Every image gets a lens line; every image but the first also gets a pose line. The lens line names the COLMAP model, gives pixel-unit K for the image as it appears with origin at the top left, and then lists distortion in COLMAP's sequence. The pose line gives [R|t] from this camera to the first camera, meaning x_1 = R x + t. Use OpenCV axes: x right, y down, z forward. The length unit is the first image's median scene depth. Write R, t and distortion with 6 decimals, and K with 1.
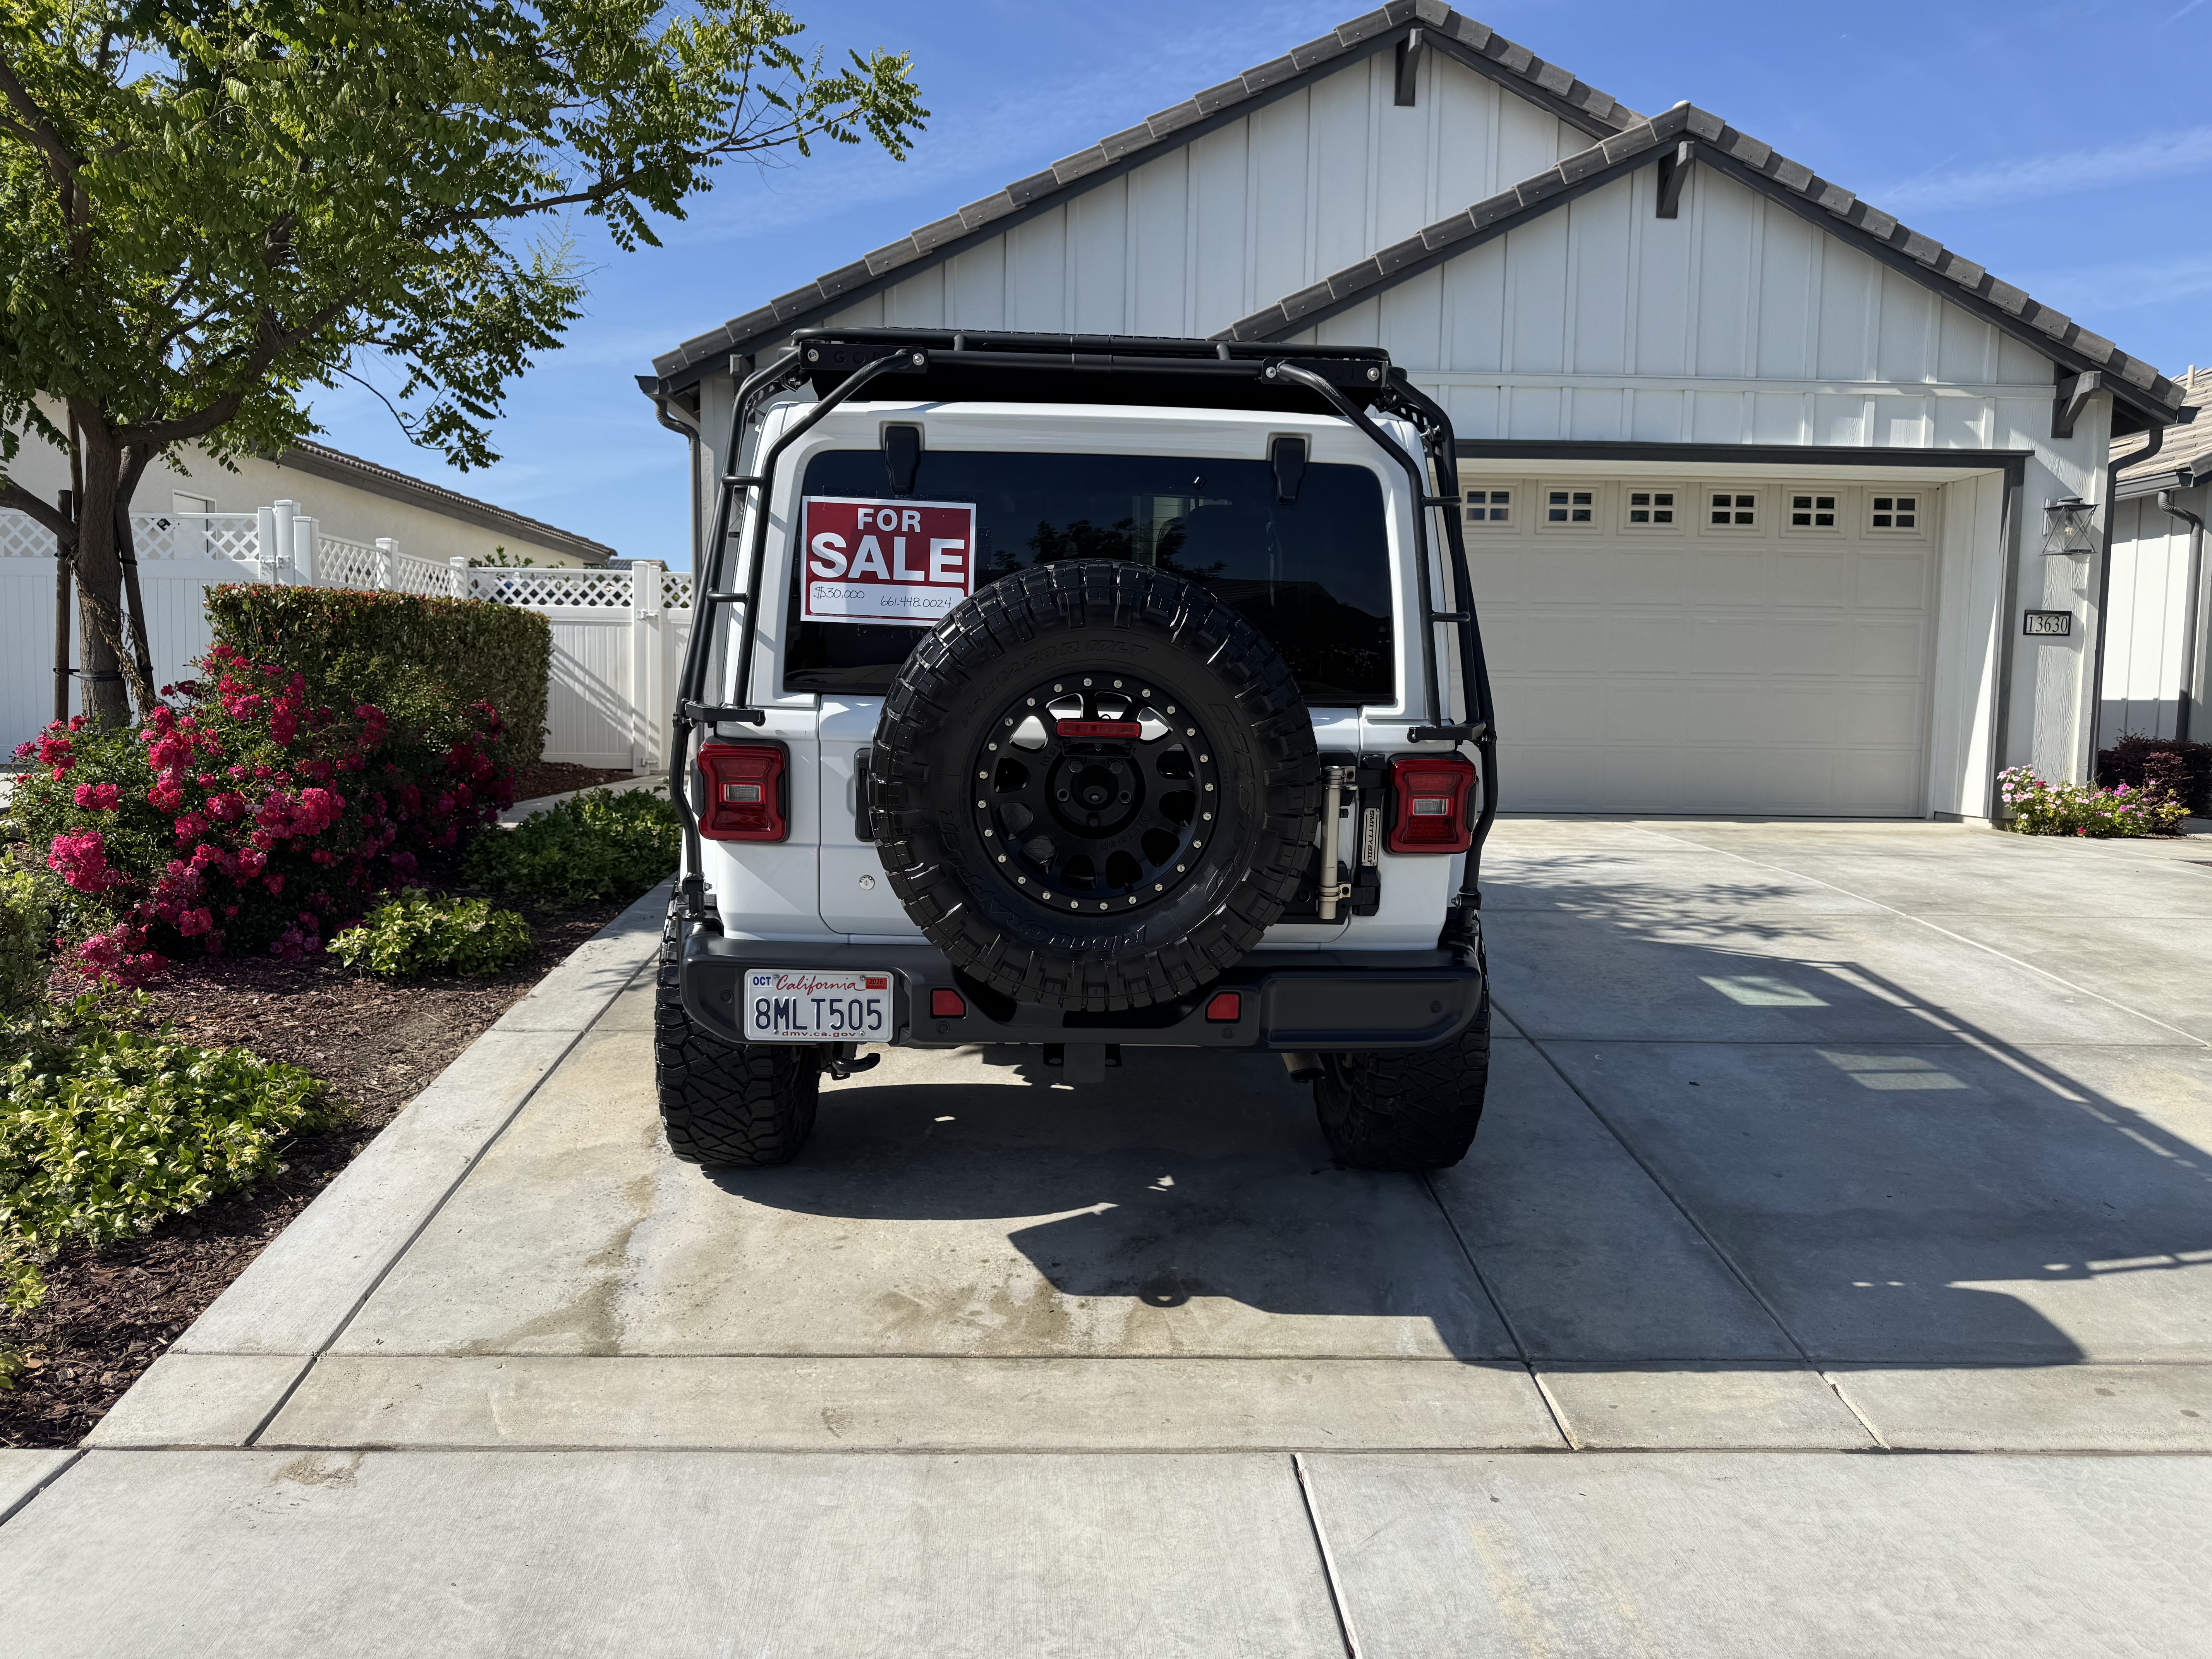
lens RADIAL K [[1552.6, 0, 1106.0], [0, 1552.6, 829.5], [0, 0, 1]] dist [0.013761, -0.001404]
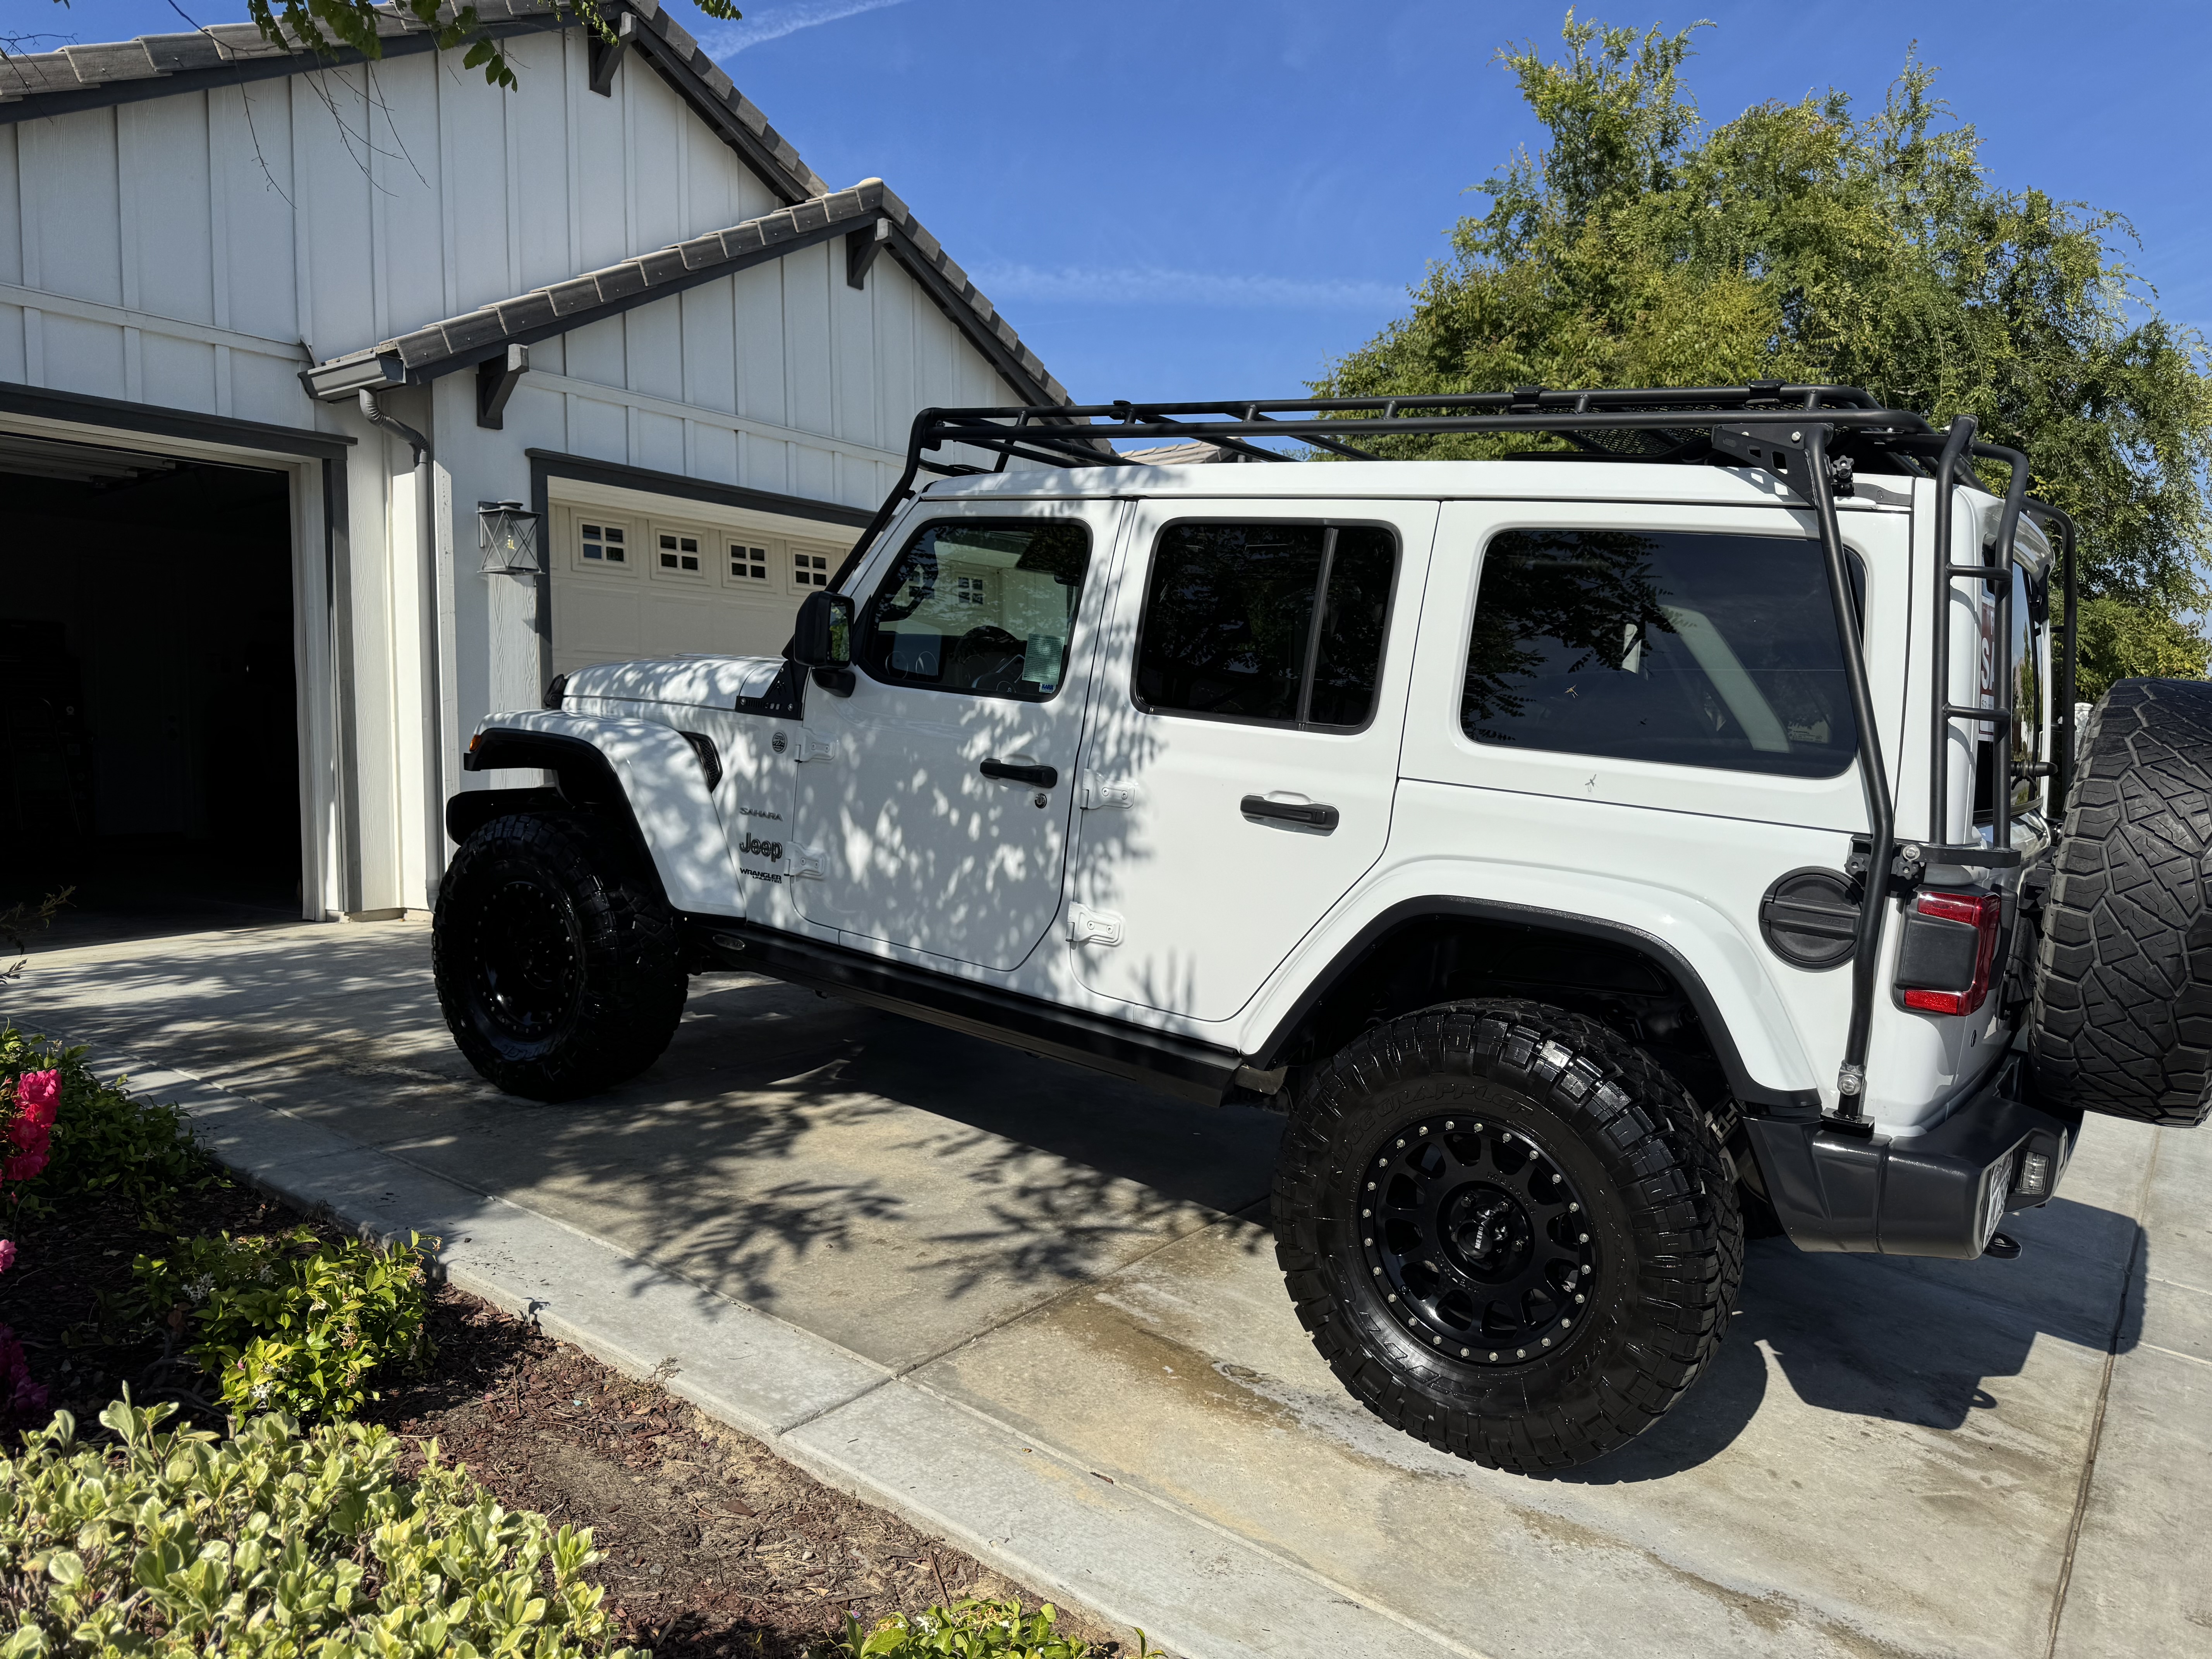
lens RADIAL K [[1565.2, 0, 1138.5], [0, 1565.2, 833.9], [0, 0, 1]] dist [-0.004759, -0.004949]
pose [[0.621909, -0.057779, 0.780955, -0.986608], [0.076302, 0.997000, 0.013000, -0.111826], [-0.779363, 0.051503, 0.624452, 0.706251]]
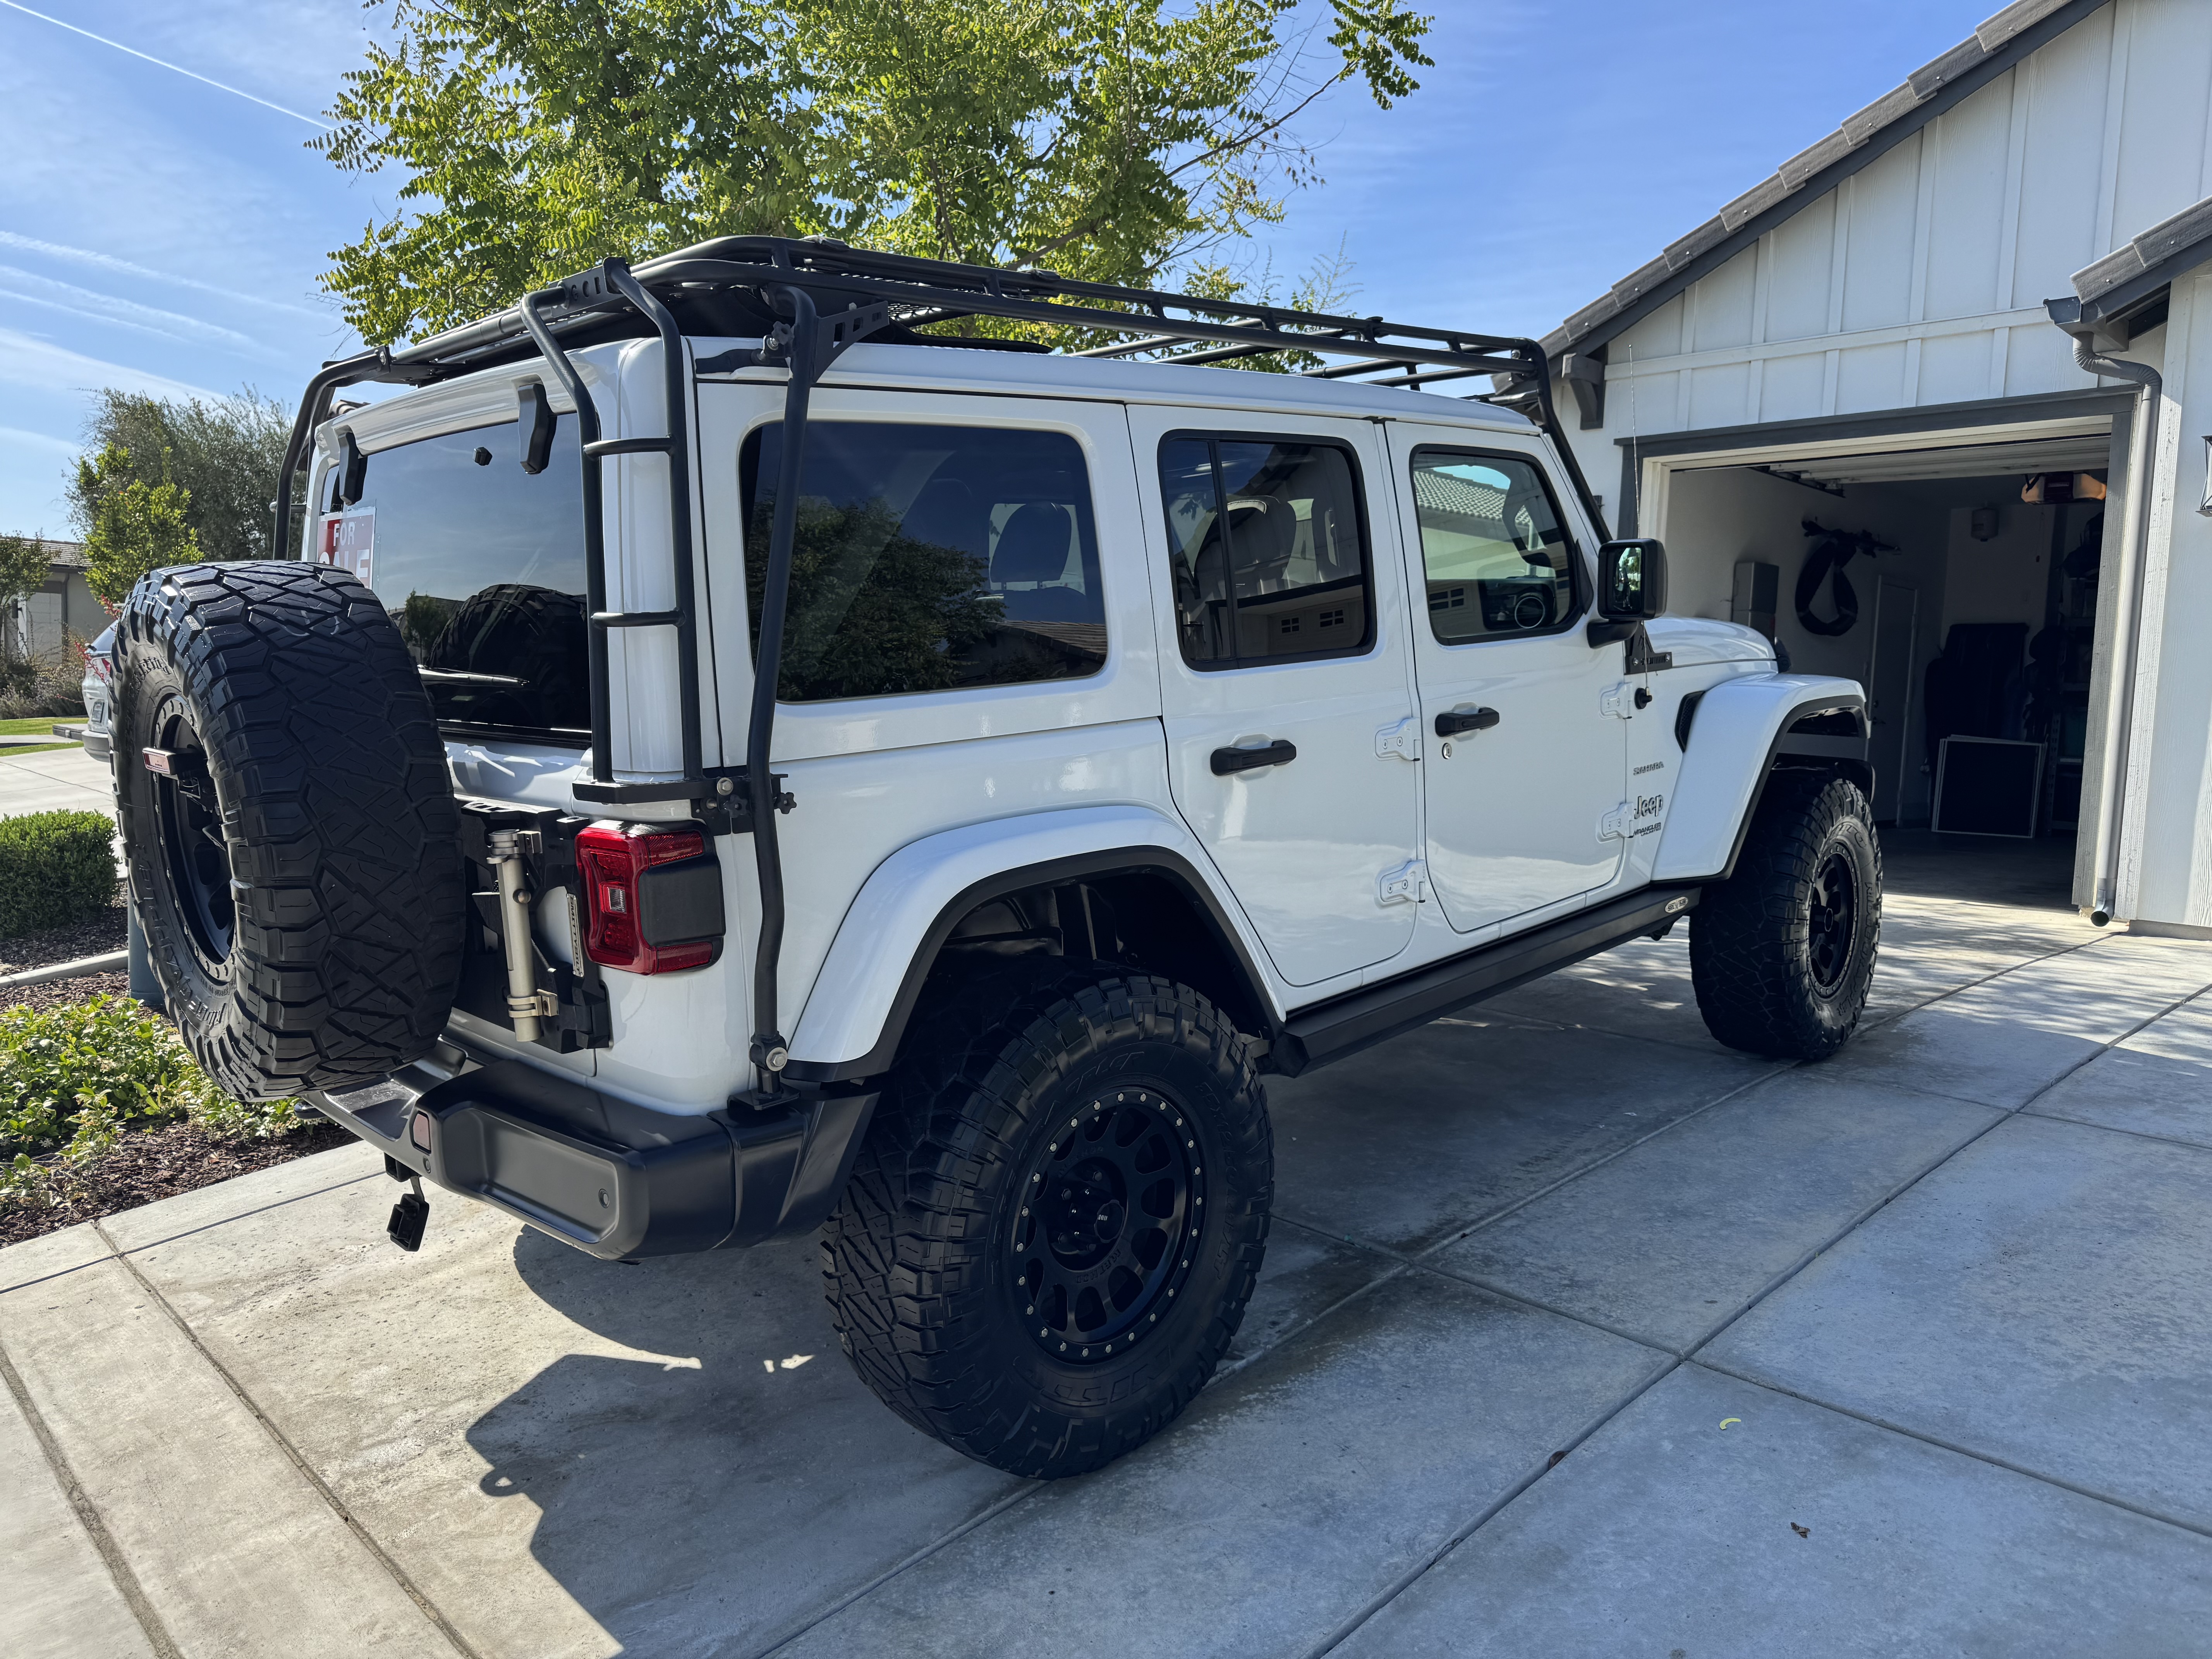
lens RADIAL K [[1552.6, 0, 1106.0], [0, 1552.6, 829.5], [0, 0, 1]] dist [0.013761, -0.001404]
pose [[0.662262, 0.079762, -0.745015, 0.784128], [-0.087003, 0.995778, 0.029270, -0.095918], [0.744204, 0.045434, 0.666405, 0.606578]]
